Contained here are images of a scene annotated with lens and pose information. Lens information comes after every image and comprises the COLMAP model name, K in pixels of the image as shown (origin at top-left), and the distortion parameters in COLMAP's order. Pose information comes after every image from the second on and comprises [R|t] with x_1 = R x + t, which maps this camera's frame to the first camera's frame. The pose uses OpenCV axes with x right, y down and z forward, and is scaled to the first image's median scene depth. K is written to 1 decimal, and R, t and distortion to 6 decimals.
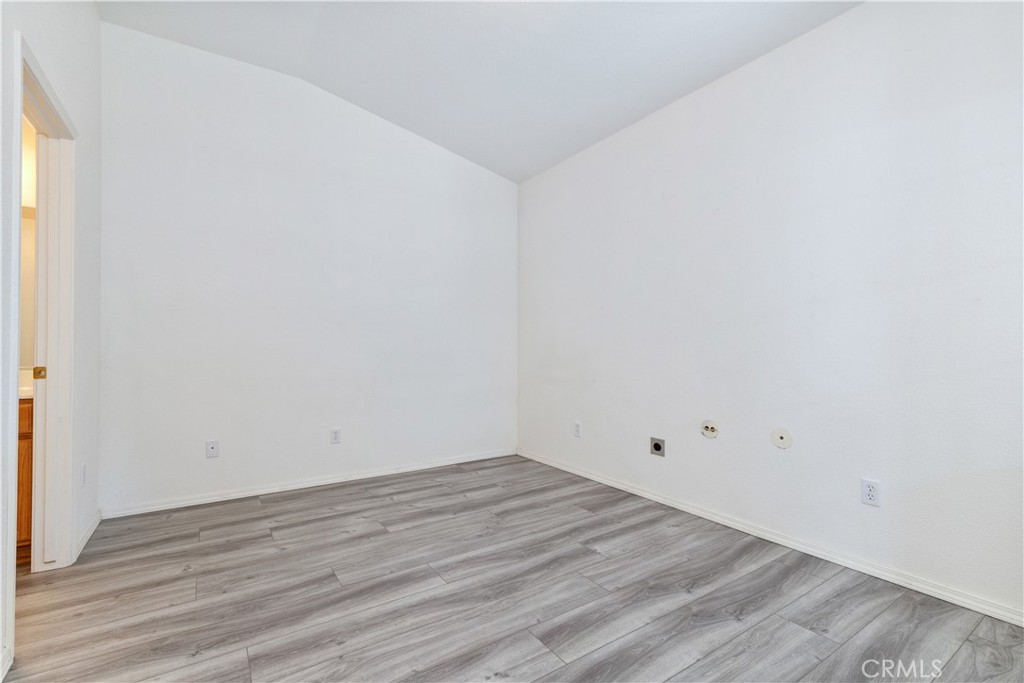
lens RADIAL K [[458.2, 0, 515.1], [0, 458.2, 343.6], [0, 0, 1]] dist [0.004416, 0.000293]
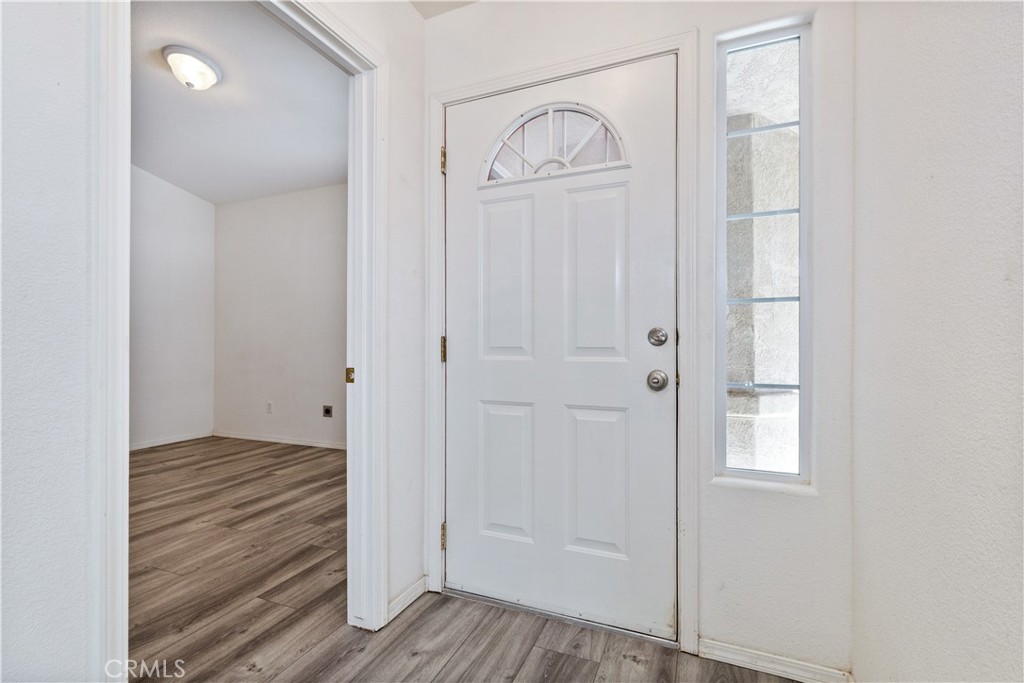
lens RADIAL K [[458.2, 0, 515.1], [0, 458.2, 343.6], [0, 0, 1]] dist [0.004416, 0.000293]
pose [[0.831023, 0.000828, 0.556238, -0.017140], [-0.002908, 0.999992, 0.002857, -0.001120], [-0.556231, -0.003992, 0.831018, -0.833844]]
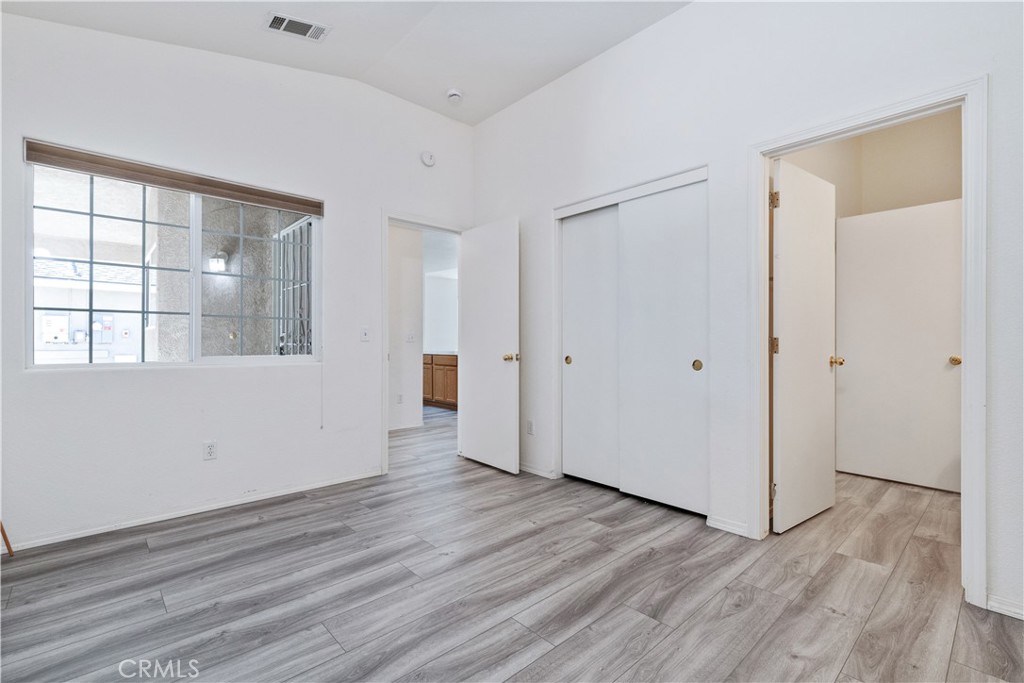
lens RADIAL K [[458.2, 0, 515.1], [0, 458.2, 343.6], [0, 0, 1]] dist [0.004416, 0.000293]
pose [[-0.988020, 0.001513, -0.154318, -0.020540], [0.002012, 0.999993, -0.003078, 0.009612], [0.154312, -0.003351, -0.988016, 1.762150]]
